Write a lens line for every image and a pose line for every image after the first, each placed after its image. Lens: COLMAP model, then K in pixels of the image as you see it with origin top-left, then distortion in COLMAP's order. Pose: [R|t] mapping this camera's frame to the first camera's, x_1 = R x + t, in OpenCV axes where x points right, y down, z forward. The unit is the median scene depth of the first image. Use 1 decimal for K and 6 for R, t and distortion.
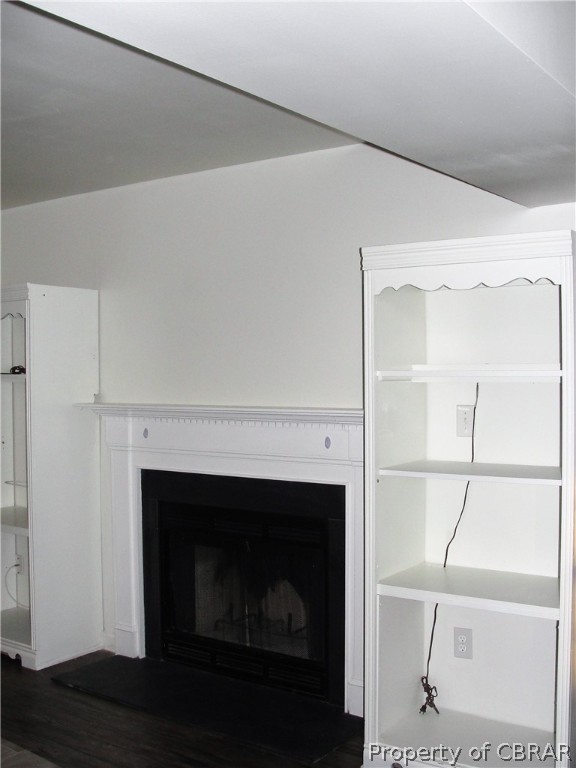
lens RADIAL K [[934.5, 0, 288.0], [0, 934.5, 384.0], [0, 0, 1]] dist [-0.207379, 0.224308]
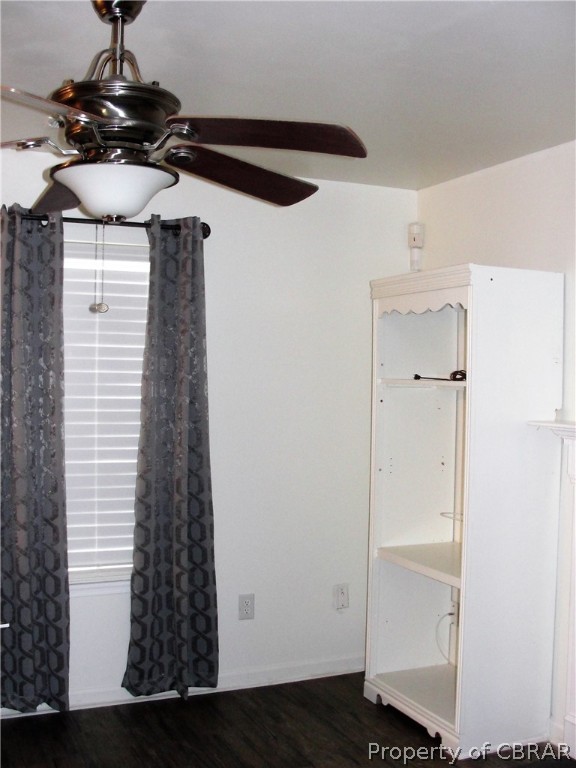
lens RADIAL K [[934.5, 0, 288.0], [0, 934.5, 384.0], [0, 0, 1]] dist [-0.207379, 0.224308]
pose [[0.871041, 0.027360, -0.490448, -0.029963], [-0.028305, 0.999584, 0.005492, -0.008044], [0.490394, 0.009098, 0.871453, 0.231200]]
